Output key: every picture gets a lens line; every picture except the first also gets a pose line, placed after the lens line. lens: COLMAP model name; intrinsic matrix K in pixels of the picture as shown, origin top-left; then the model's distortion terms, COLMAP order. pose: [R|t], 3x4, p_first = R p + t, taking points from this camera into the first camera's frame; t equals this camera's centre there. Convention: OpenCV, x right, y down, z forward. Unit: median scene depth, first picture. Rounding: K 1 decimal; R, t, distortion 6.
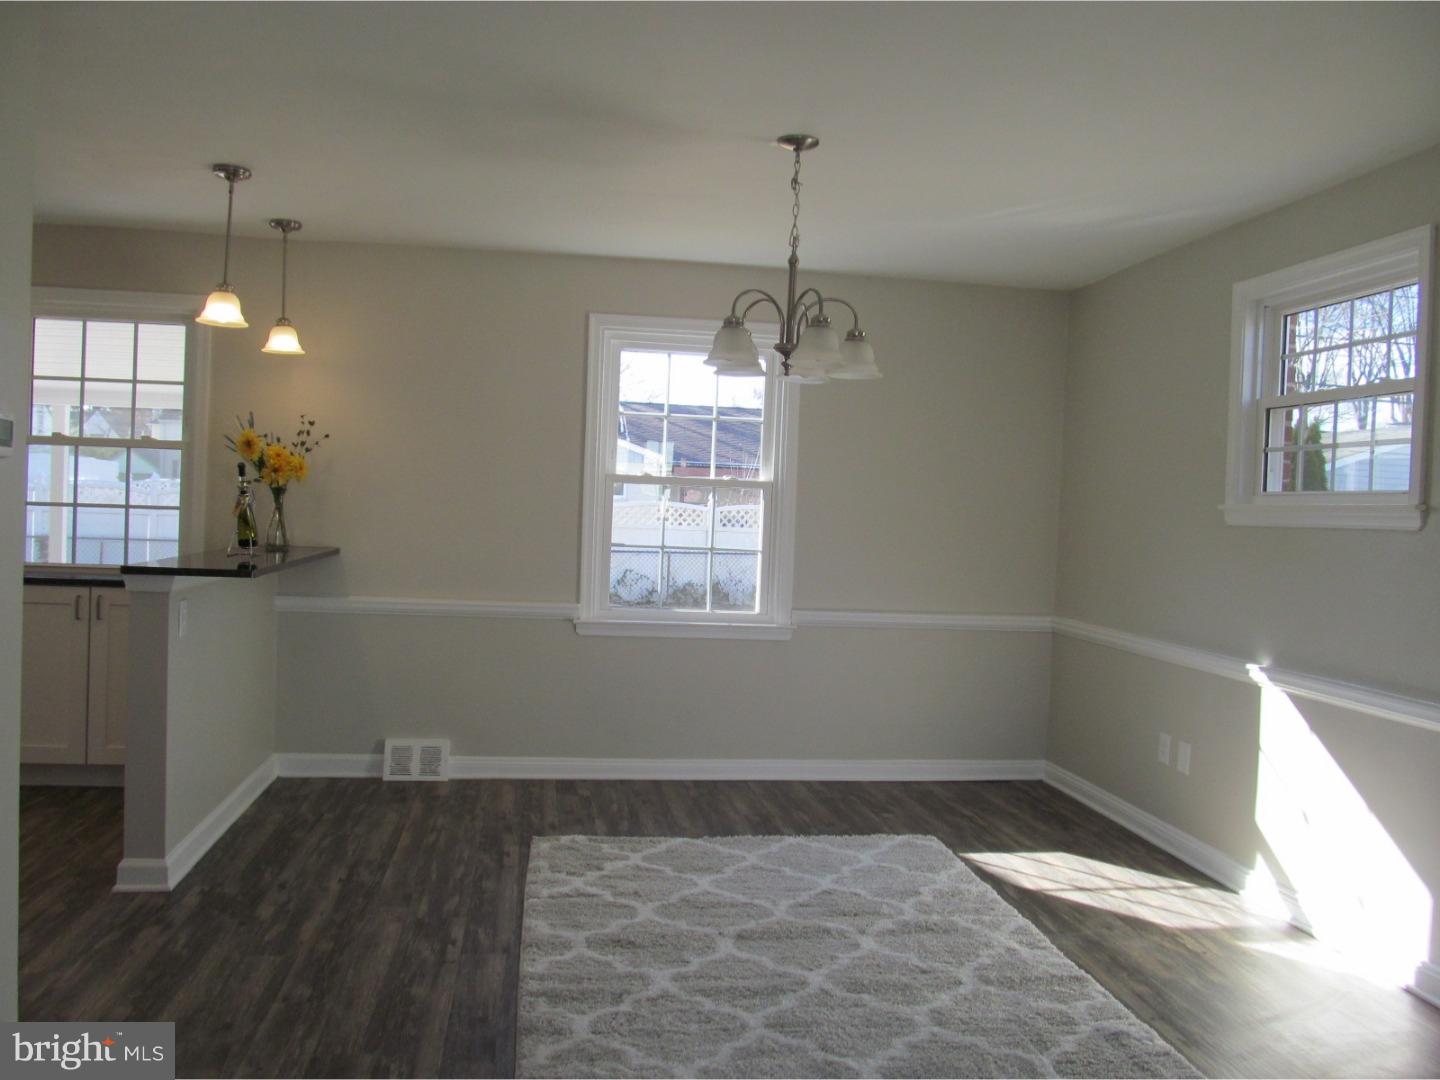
lens RADIAL K [[1196.9, 0, 720.0], [0, 1196.9, 540.0], [0, 0, 1]] dist [-0.048614, -0.000119]
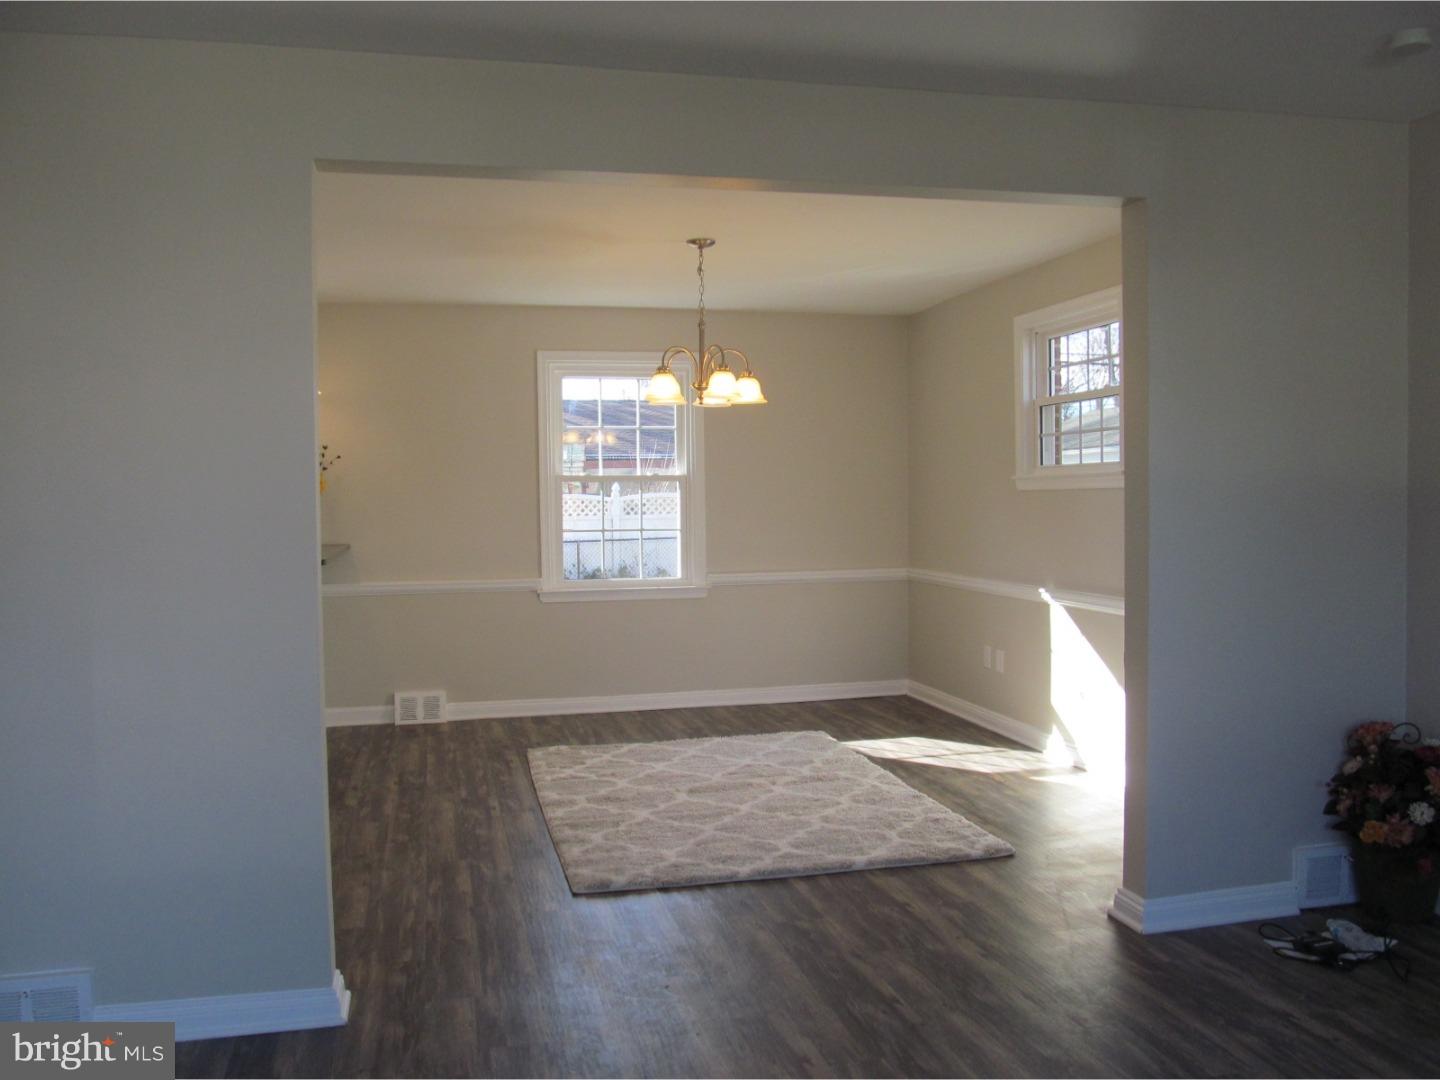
lens RADIAL K [[1210.0, 0, 720.0], [0, 1210.0, 540.0], [0, 0, 1]] dist [-0.004432, 0.000856]
pose [[0.994566, -0.055531, 0.088062, -0.051554], [0.054601, 0.998424, 0.012935, 0.008341], [-0.088642, -0.008057, 0.996031, -0.400143]]
